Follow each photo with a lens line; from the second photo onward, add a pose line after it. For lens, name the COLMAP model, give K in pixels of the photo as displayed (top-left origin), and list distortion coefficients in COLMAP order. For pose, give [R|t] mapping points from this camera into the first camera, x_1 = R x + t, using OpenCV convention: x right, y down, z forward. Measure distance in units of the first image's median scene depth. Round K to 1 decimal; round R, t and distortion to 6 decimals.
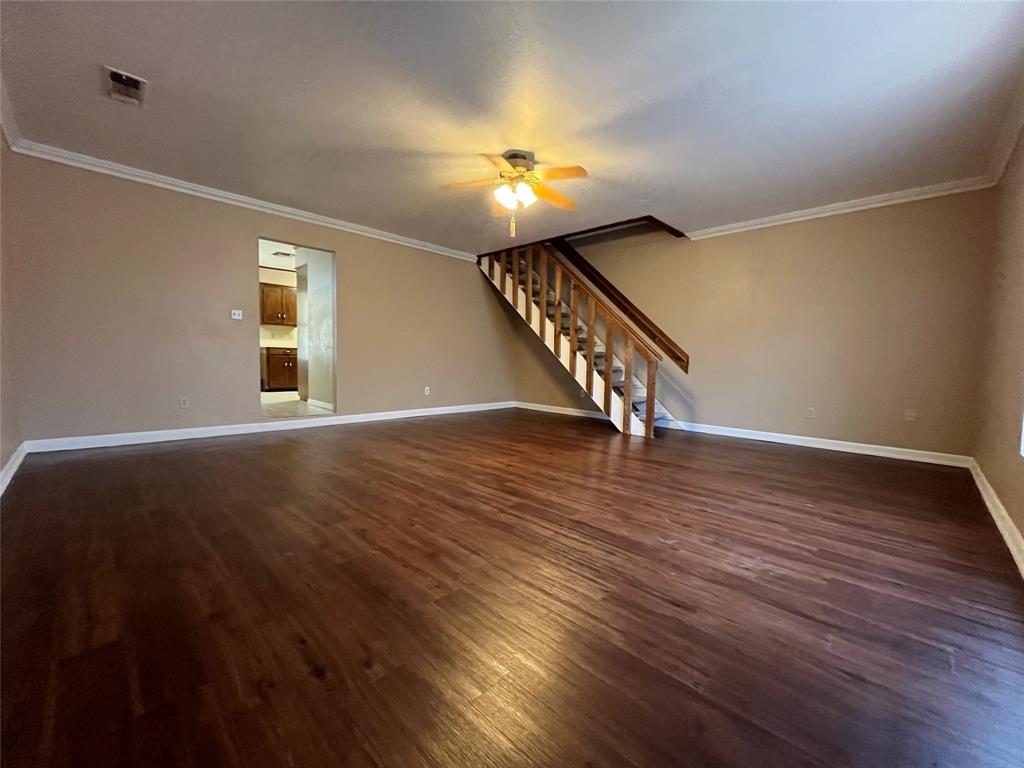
lens RADIAL K [[417.6, 0, 507.7], [0, 417.6, 380.3], [0, 0, 1]] dist [0.000106, 0.000880]
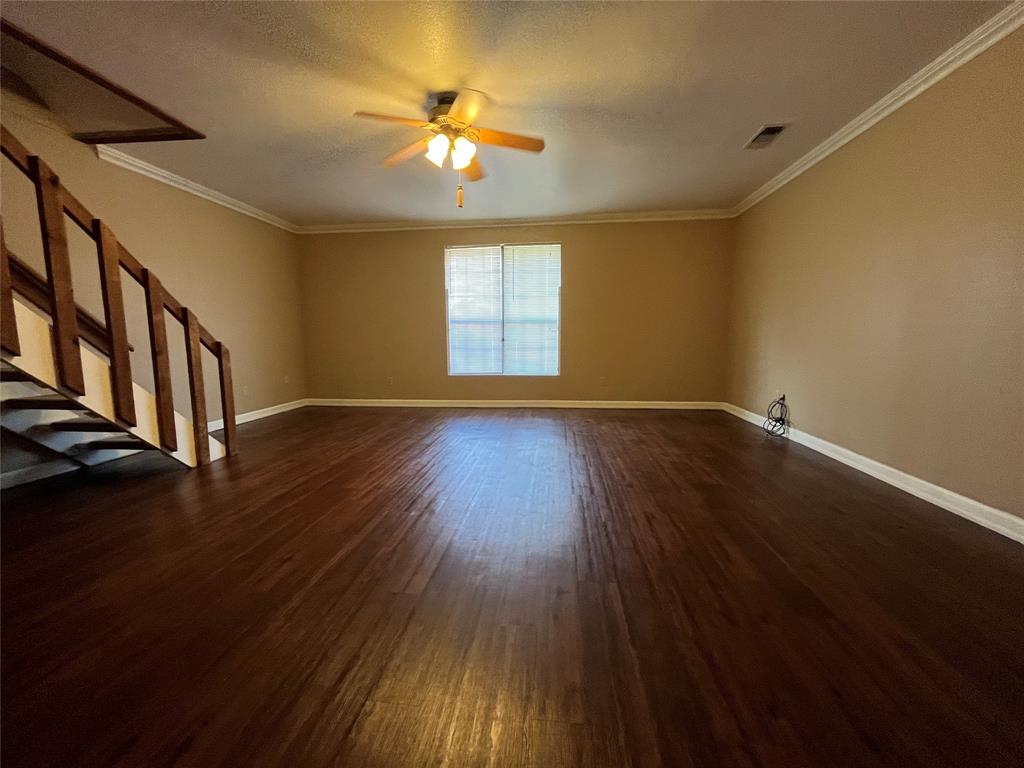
lens RADIAL K [[417.6, 0, 508.6], [0, 417.6, 386.6], [0, 0, 1]] dist [0.000106, 0.000880]
pose [[-0.623516, -0.103956, 0.774868, -0.521383], [0.042370, 0.985171, 0.166264, -0.083396], [-0.780661, 0.136499, -0.609865, 1.046056]]
